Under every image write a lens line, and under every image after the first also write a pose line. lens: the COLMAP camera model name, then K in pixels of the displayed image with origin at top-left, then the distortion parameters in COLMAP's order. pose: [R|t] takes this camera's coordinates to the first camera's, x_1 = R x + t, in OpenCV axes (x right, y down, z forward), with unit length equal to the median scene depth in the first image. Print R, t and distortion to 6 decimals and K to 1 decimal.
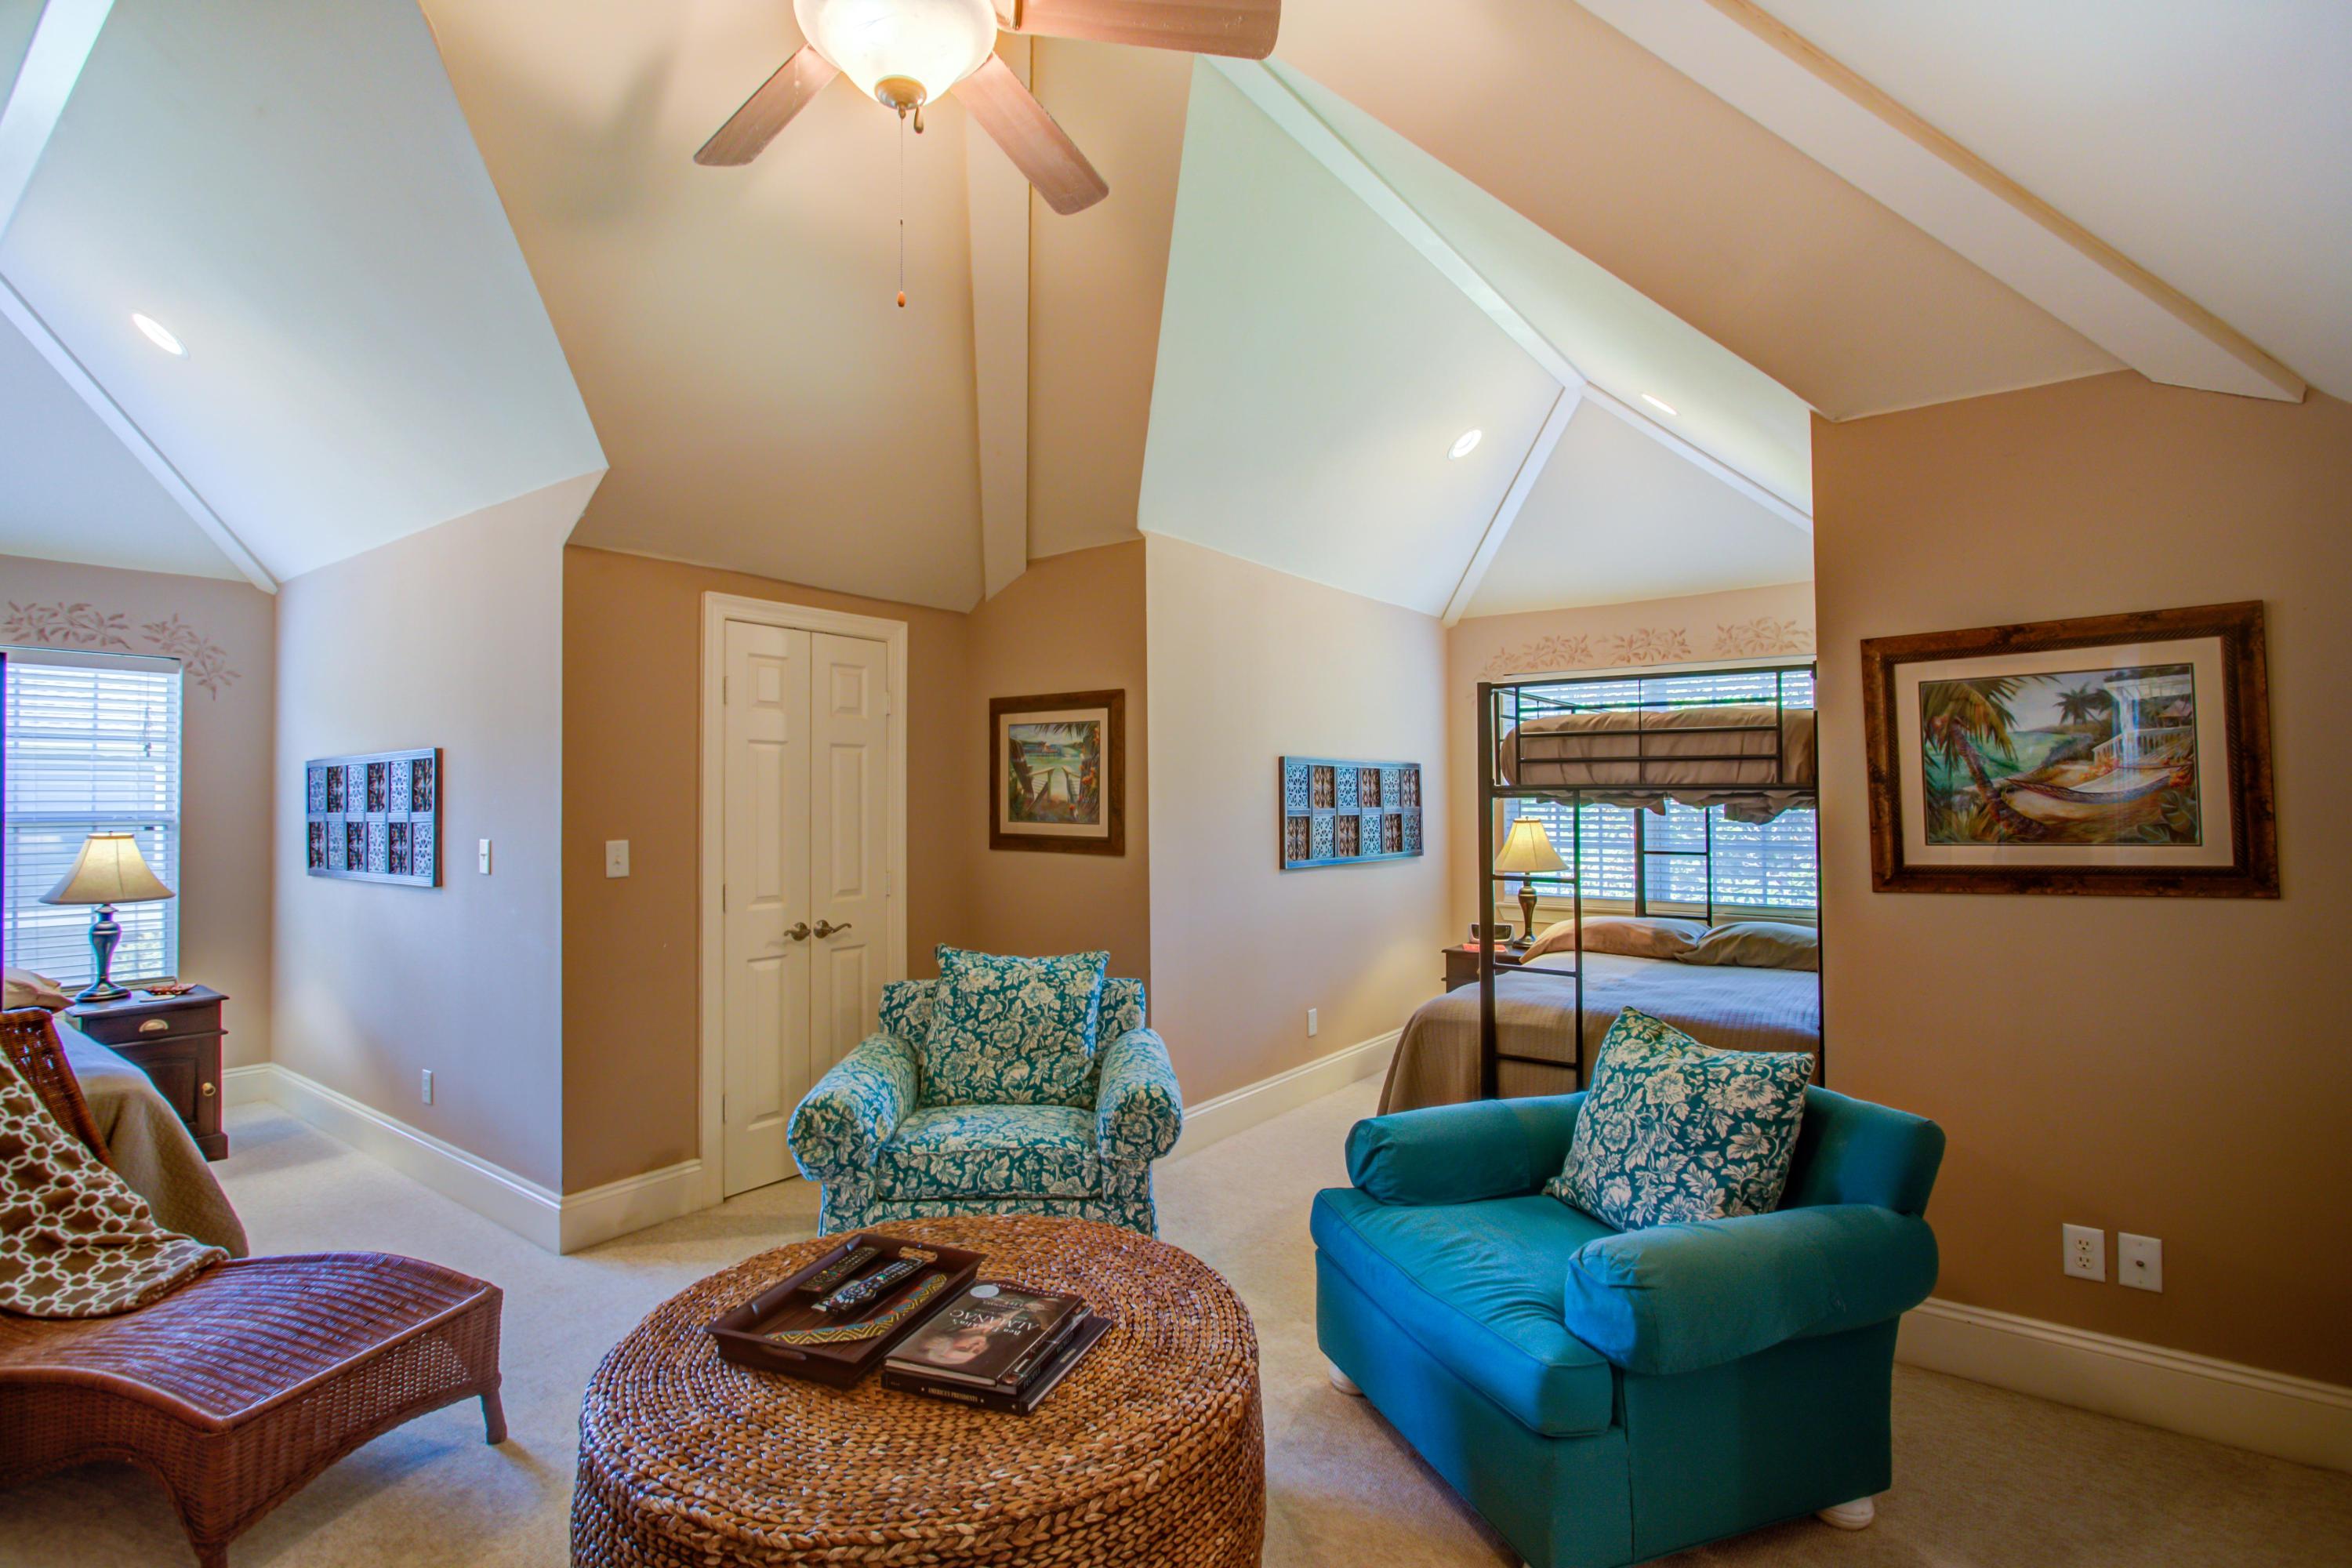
lens RADIAL K [[1117.2, 0, 1176.5], [0, 1117.2, 778.7], [0, 0, 1]] dist [-0.009338, 0.000374]
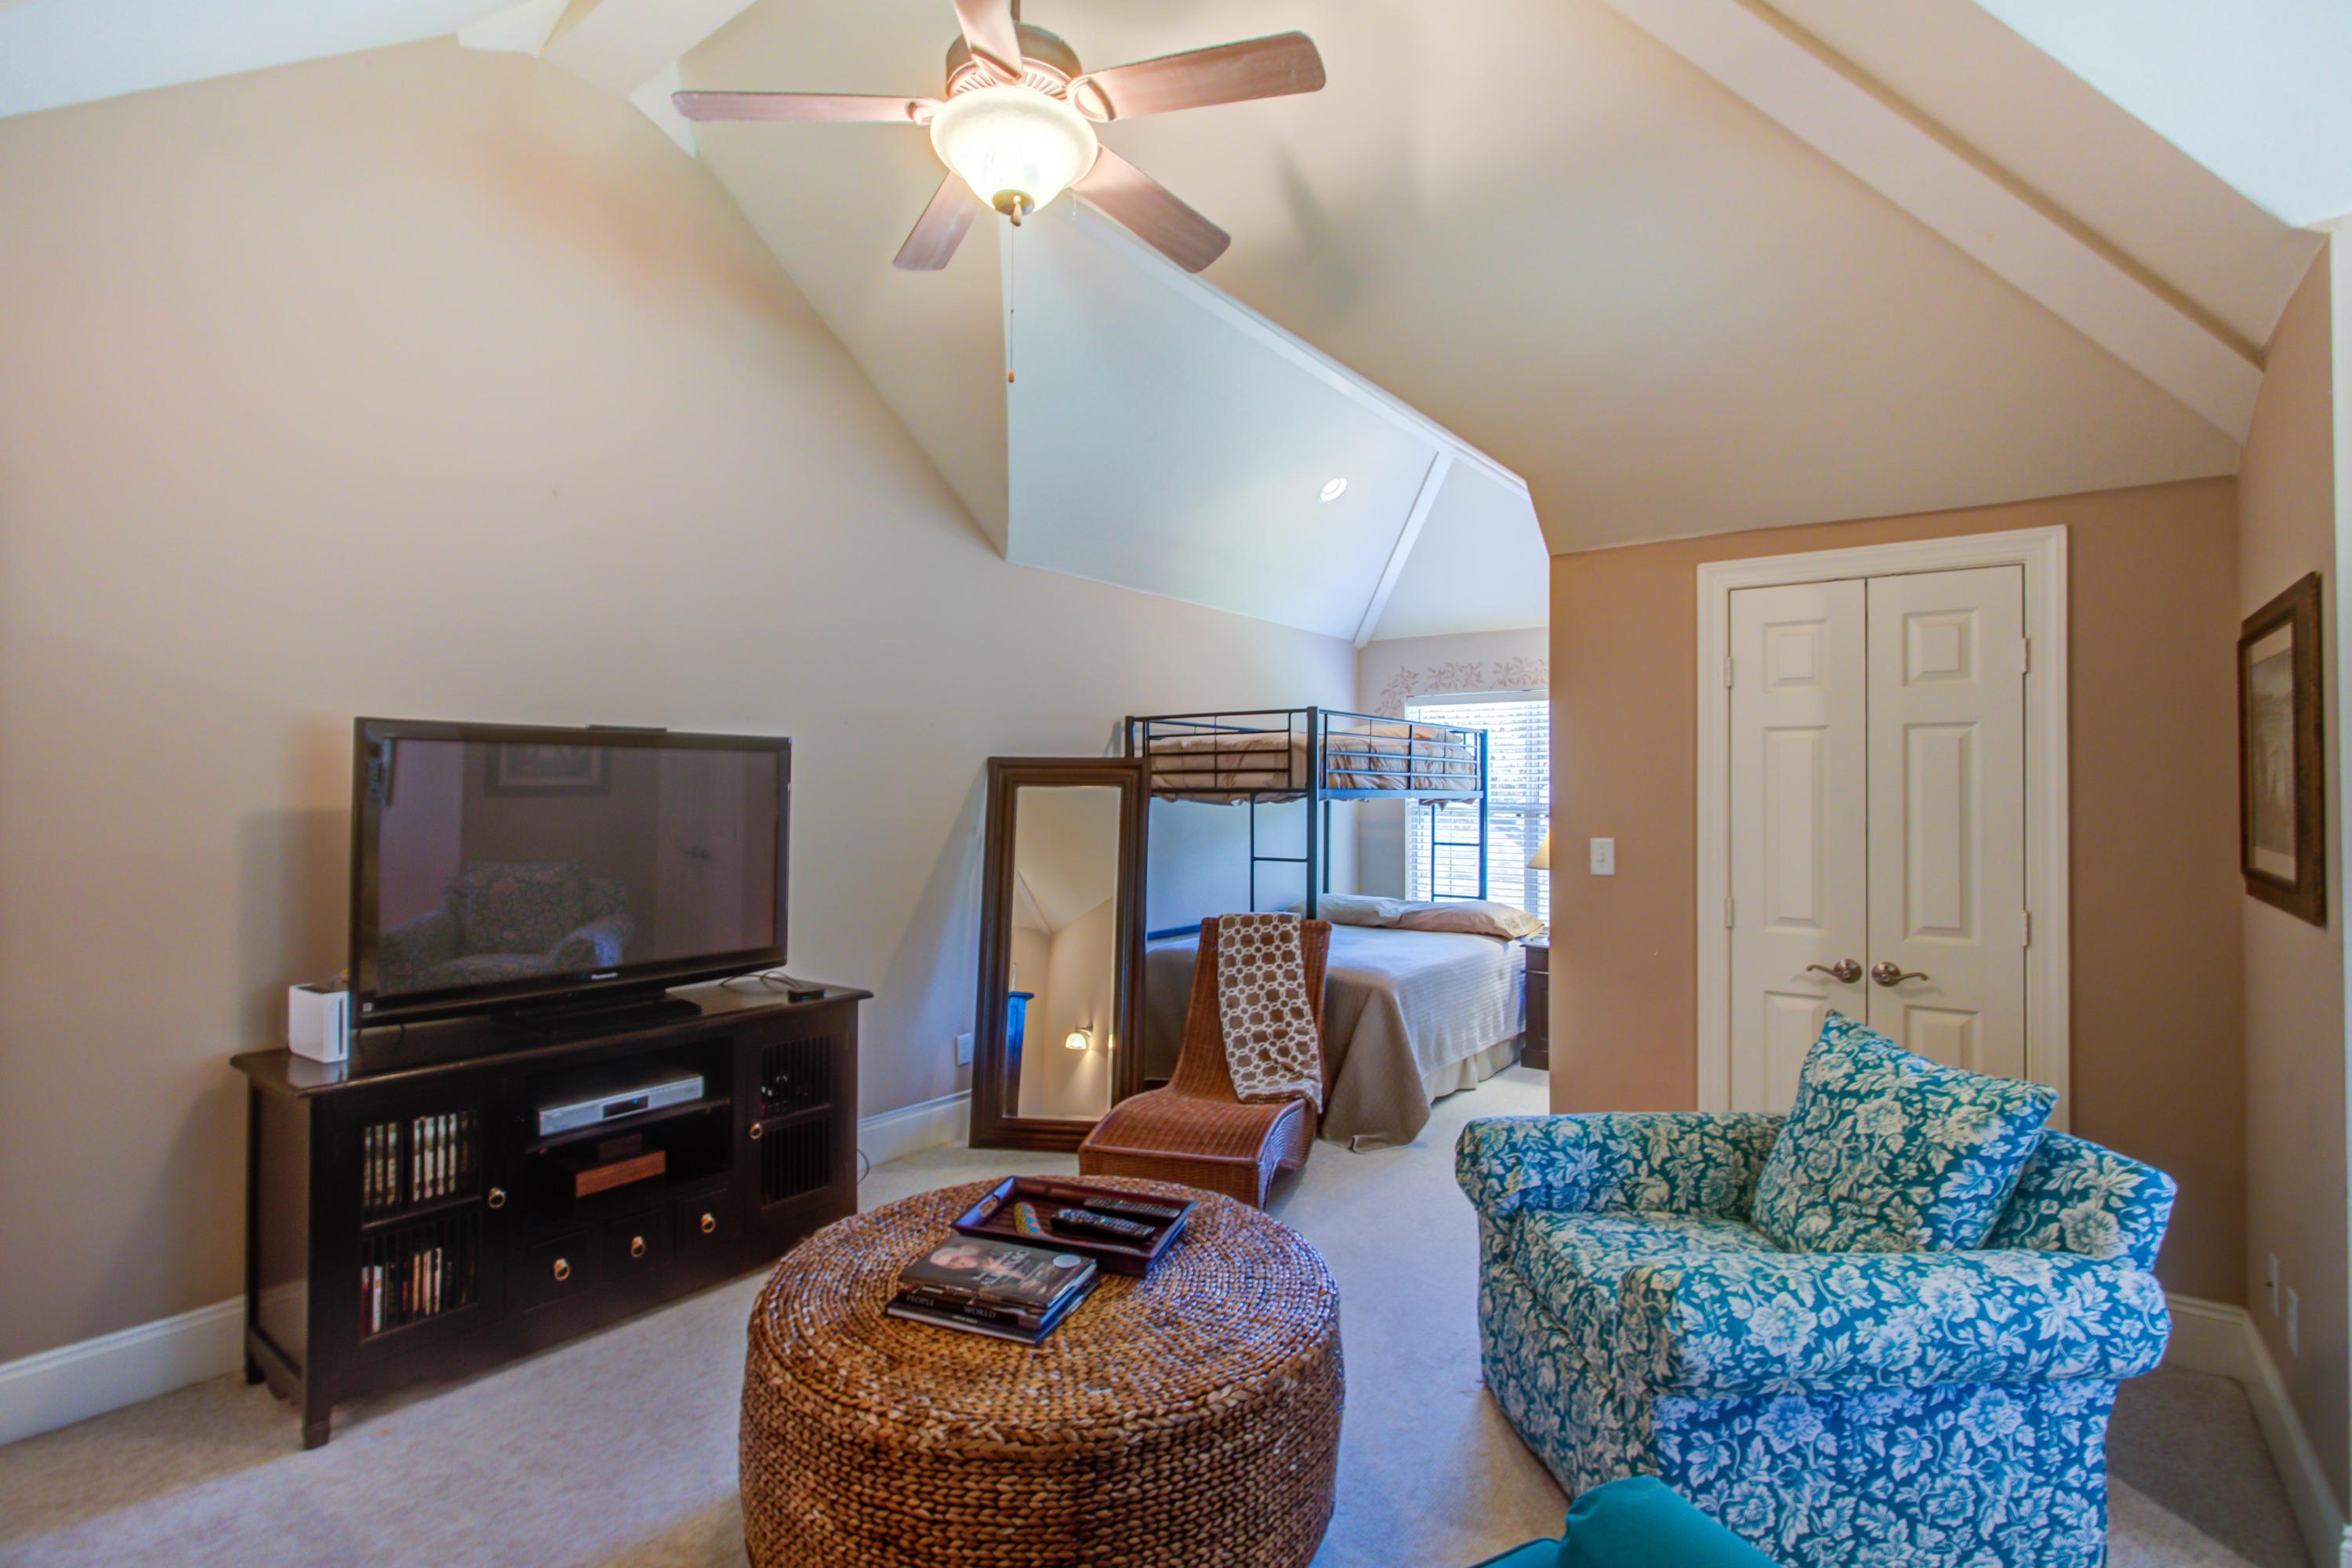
lens RADIAL K [[1117.2, 0, 1176.5], [0, 1117.2, 778.7], [0, 0, 1]] dist [-0.009338, 0.000374]
pose [[-0.000585, -0.009808, -0.999952, 0.468442], [0.011347, 0.999887, -0.009814, 0.007292], [0.999935, -0.011352, -0.000473, 0.583904]]
